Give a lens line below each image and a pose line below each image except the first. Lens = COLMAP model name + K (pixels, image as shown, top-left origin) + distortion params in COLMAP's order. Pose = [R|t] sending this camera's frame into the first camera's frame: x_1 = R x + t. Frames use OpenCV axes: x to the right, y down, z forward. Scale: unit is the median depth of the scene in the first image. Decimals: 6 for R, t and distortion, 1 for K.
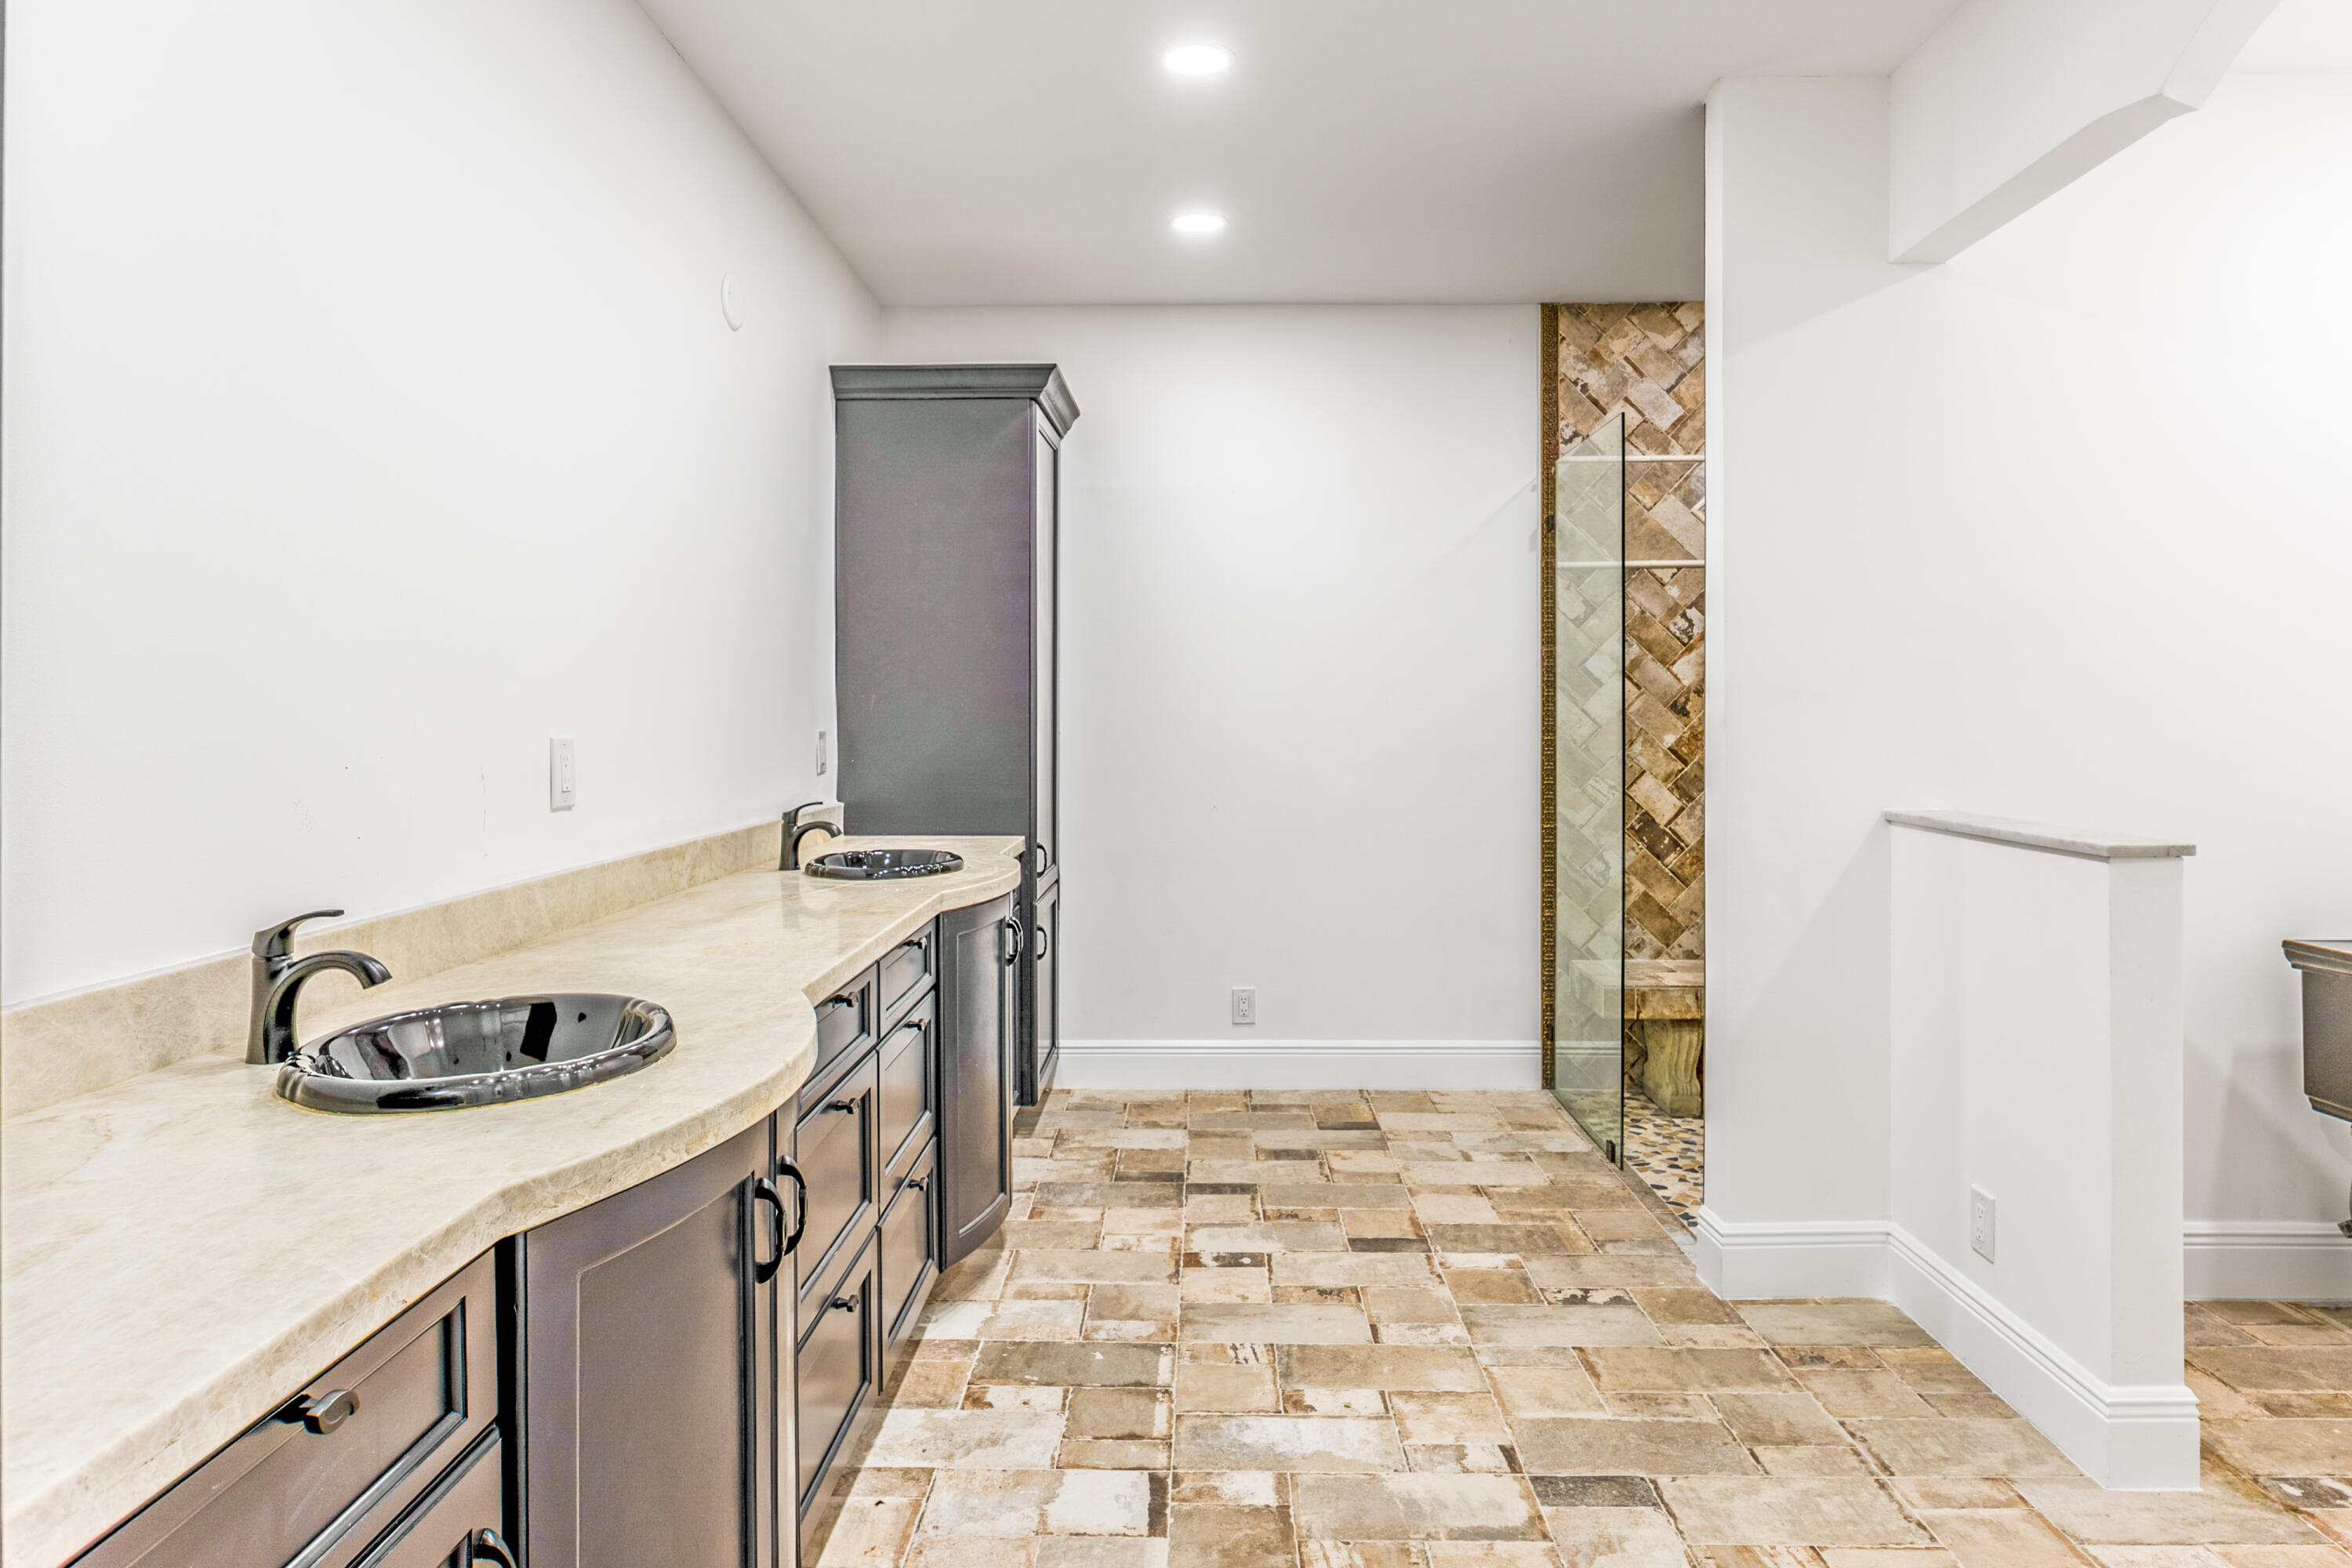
lens RADIAL K [[1424.7, 0, 1174.0], [0, 1424.7, 721.2], [0, 0, 1]] dist [-0.009918, 0.002662]
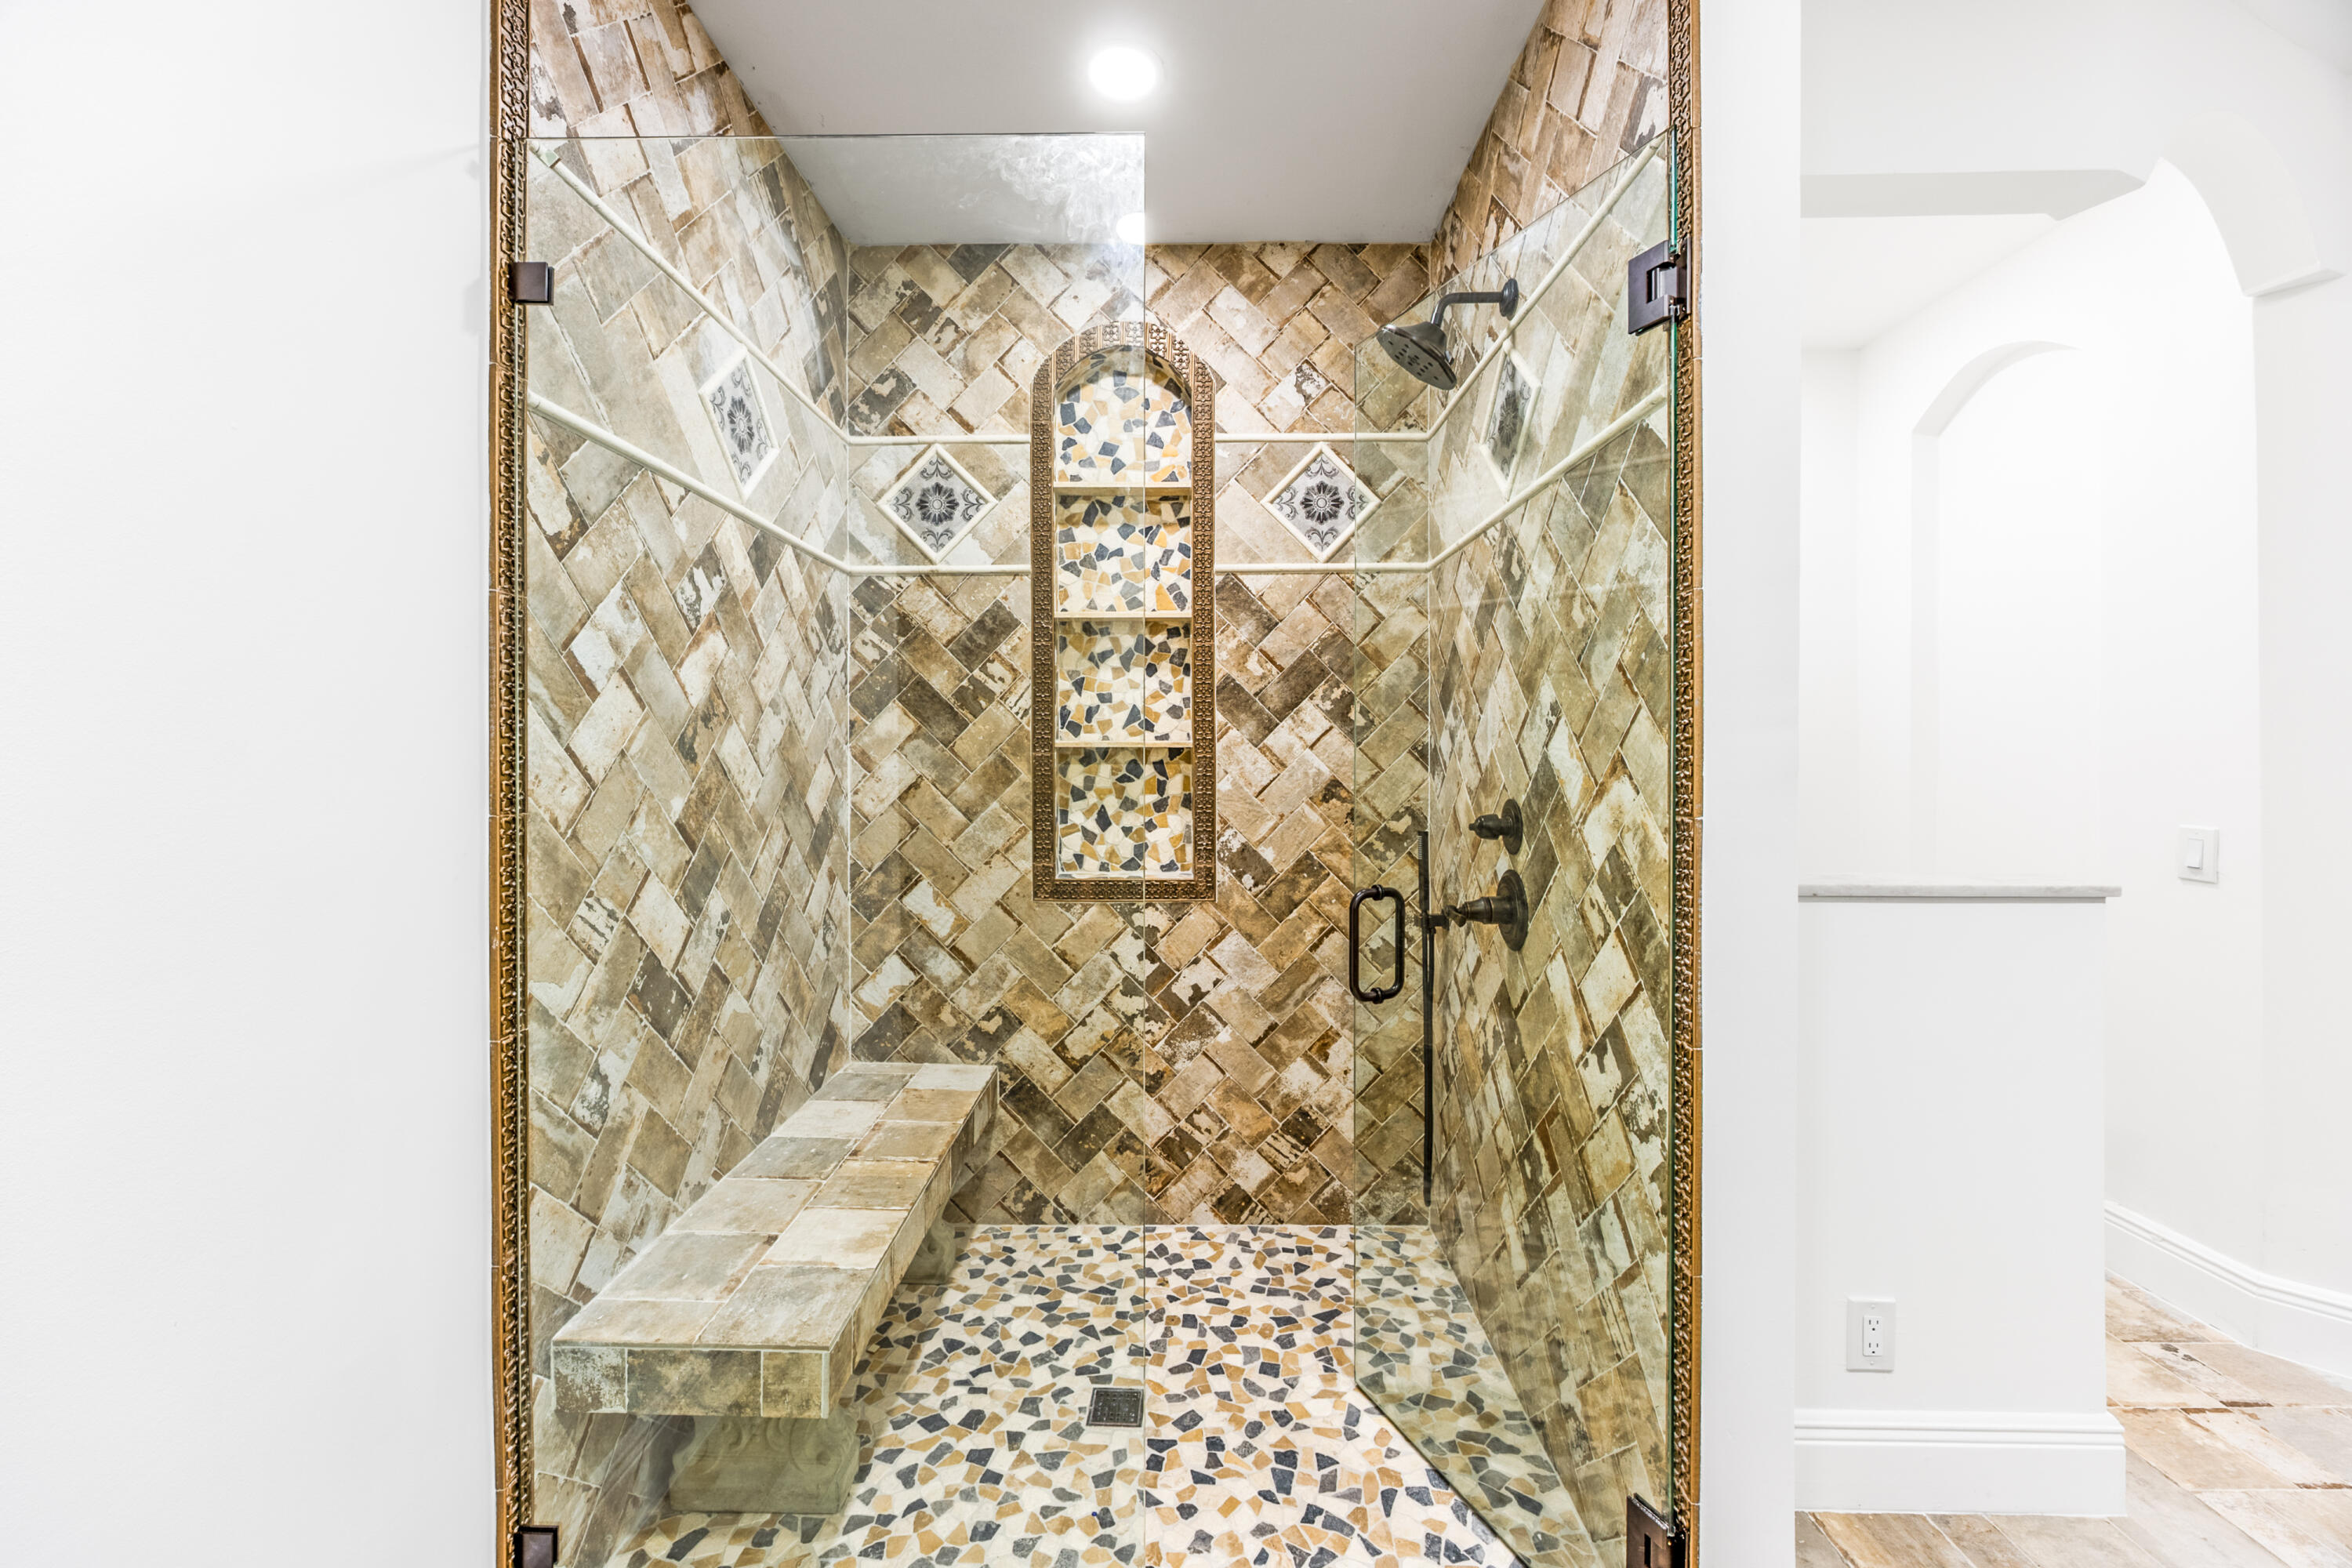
lens RADIAL K [[906.4, 0, 1151.7], [0, 906.4, 758.0], [0, 0, 1]] dist [-0.002030, -0.000222]
pose [[-0.011387, 0.000860, 0.999935, 0.011092], [0.005812, 0.999983, -0.000794, -0.006215], [-0.999918, 0.005803, -0.011392, 1.318183]]
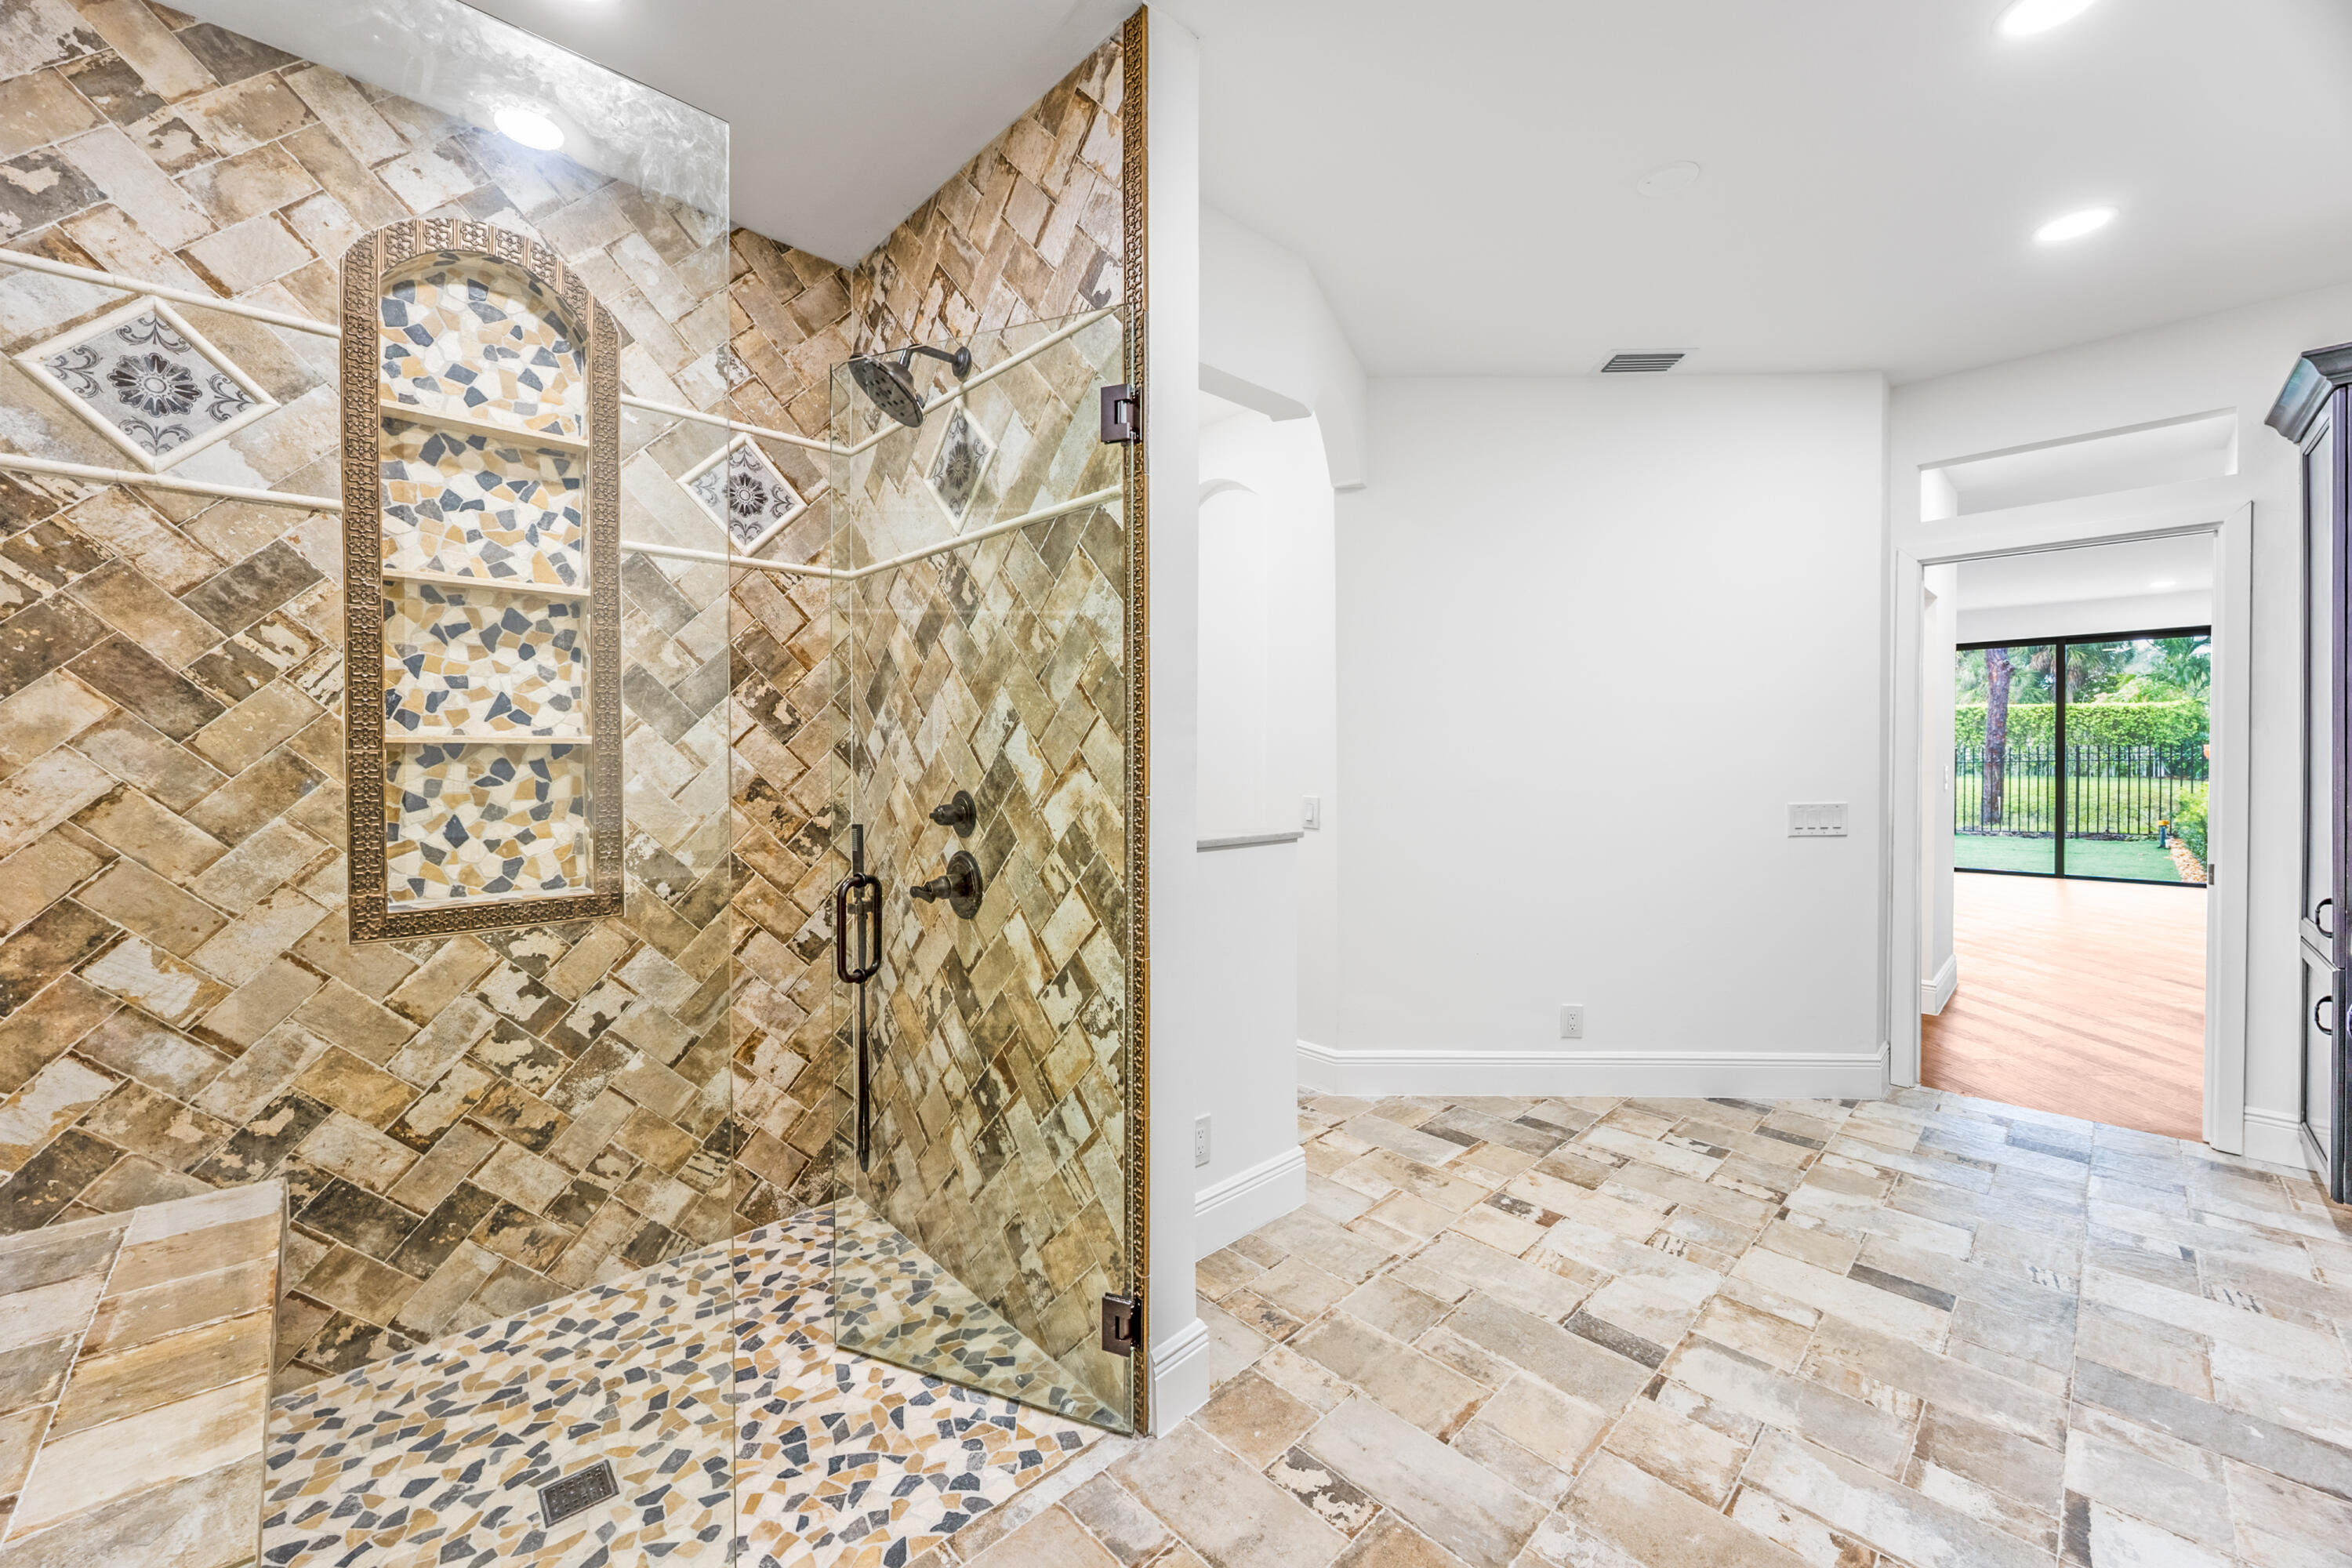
lens RADIAL K [[906.4, 0, 1173.9], [0, 906.4, 763.2], [0, 0, 1]] dist [-0.002030, -0.000222]
pose [[-0.707337, -0.003842, 0.706866, -0.006616], [0.006563, 0.999906, 0.012002, -0.006826], [-0.706846, 0.013128, -0.707246, 1.460574]]
